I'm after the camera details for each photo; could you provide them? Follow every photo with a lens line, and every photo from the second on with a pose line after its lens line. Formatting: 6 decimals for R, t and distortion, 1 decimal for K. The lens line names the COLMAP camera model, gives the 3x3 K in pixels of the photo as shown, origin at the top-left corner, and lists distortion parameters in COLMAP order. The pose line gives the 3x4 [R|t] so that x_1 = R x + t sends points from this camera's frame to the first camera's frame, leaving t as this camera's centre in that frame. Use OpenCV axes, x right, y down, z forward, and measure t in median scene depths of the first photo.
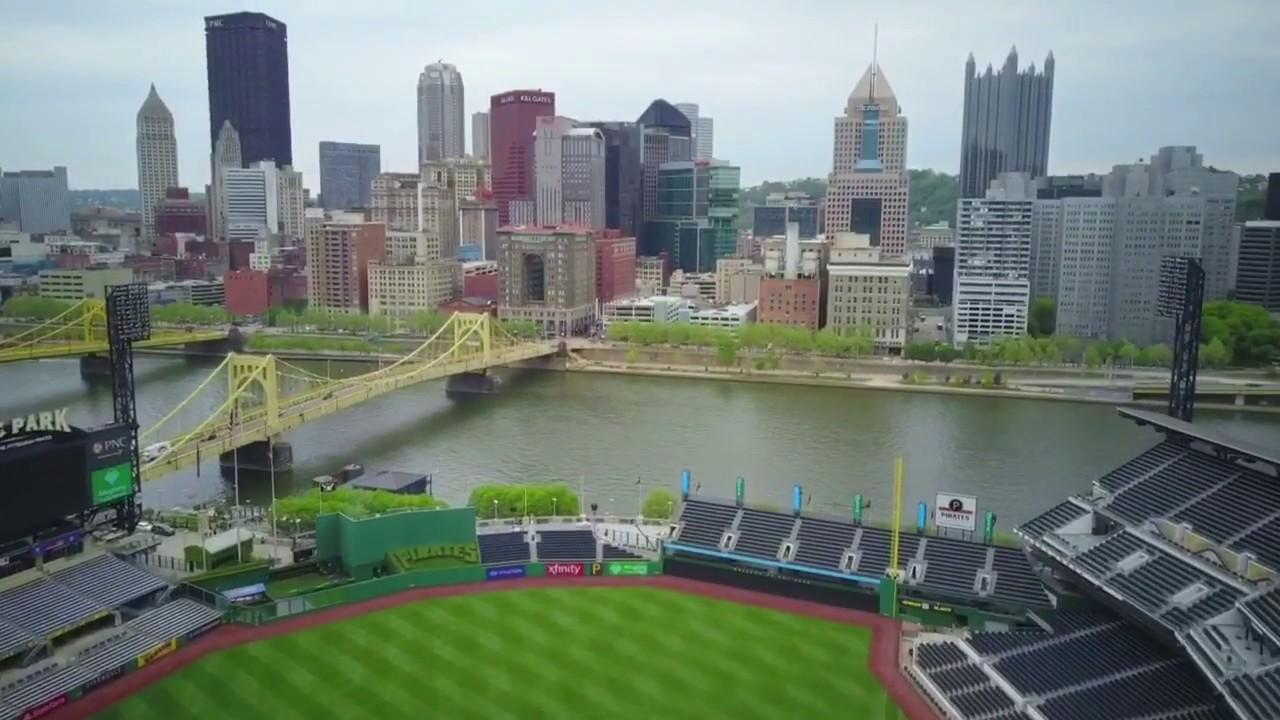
lens RADIAL K [[1031.7, 0, 657.1], [0, 1031.7, 362.2], [0, 0, 1]] dist [0.002831, -0.004528]
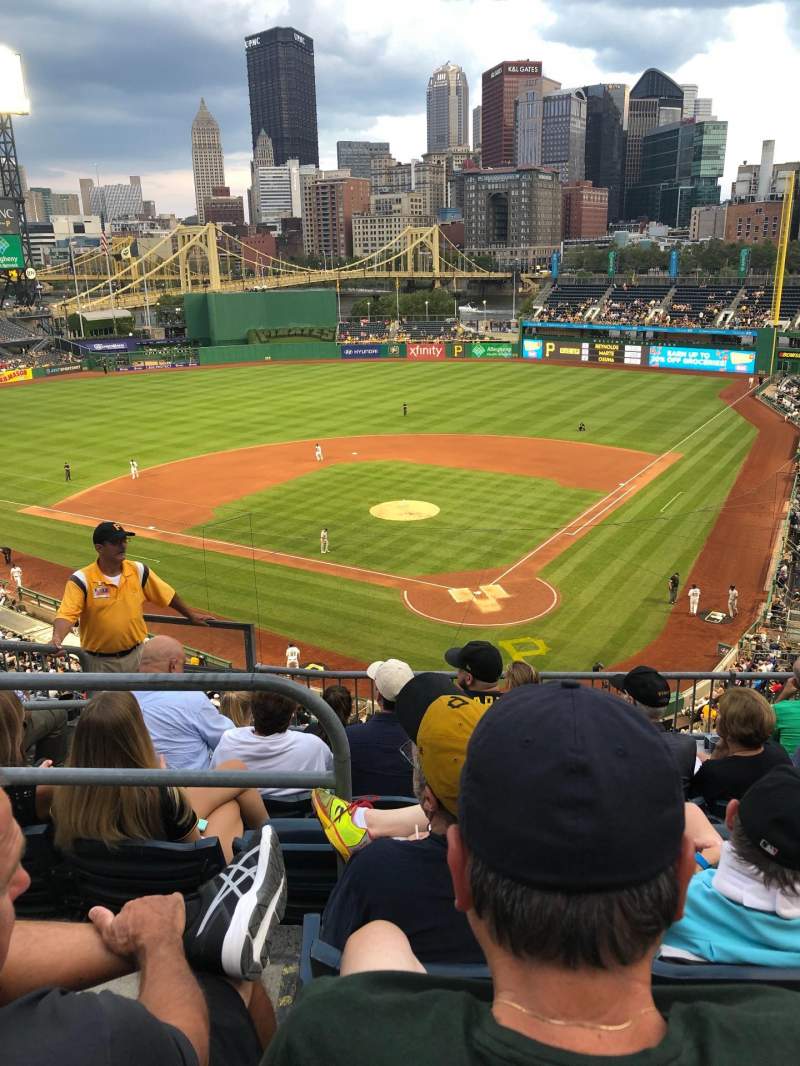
lens RADIAL K [[885.3, 0, 392.8], [0, 885.3, 525.3], [0, 0, 1]] dist [-0.018592, 0.071548]
pose [[0.957365, 0.049167, -0.284665, 0.047673], [-0.004019, 0.987581, 0.157057, 0.084434], [0.288852, -0.149217, 0.945674, 0.065426]]
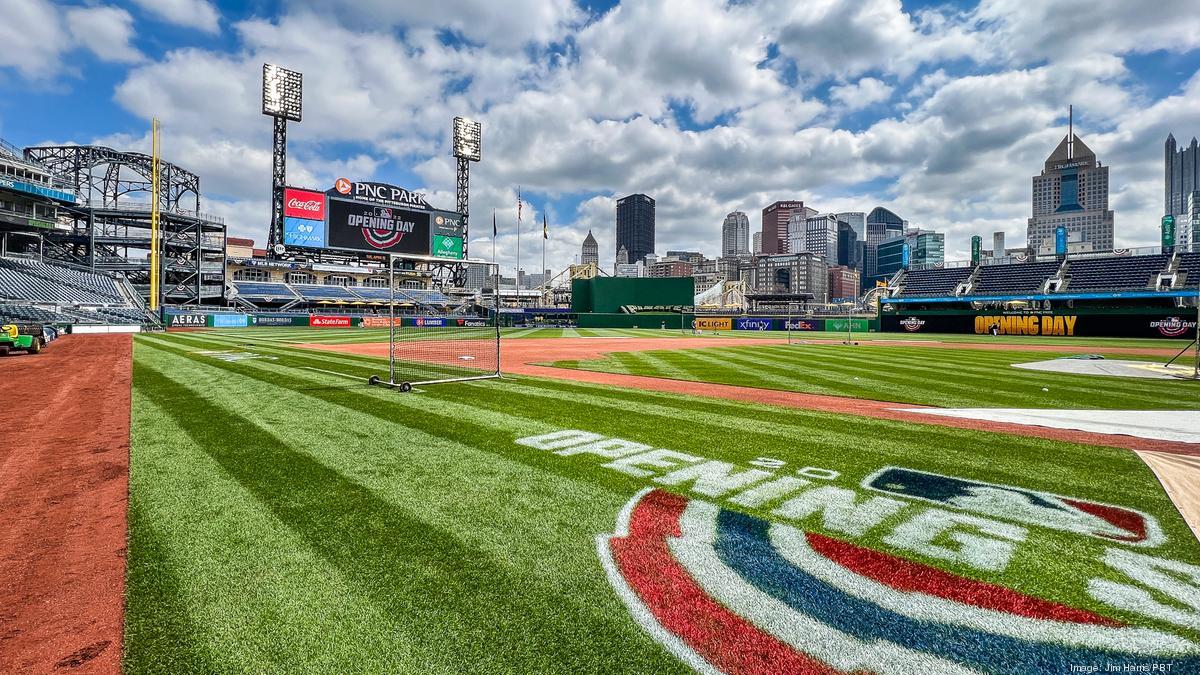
lens RADIAL K [[533.5, 0, 546.9], [0, 533.5, 316.7], [0, 0, 1]] dist [0.000317, -0.000496]
pose [[0.849298, -0.008787, -0.527840, 0.001710], [-0.078797, 0.986551, -0.143208, 0.105480], [0.521999, 0.163218, 0.837184, 0.146950]]
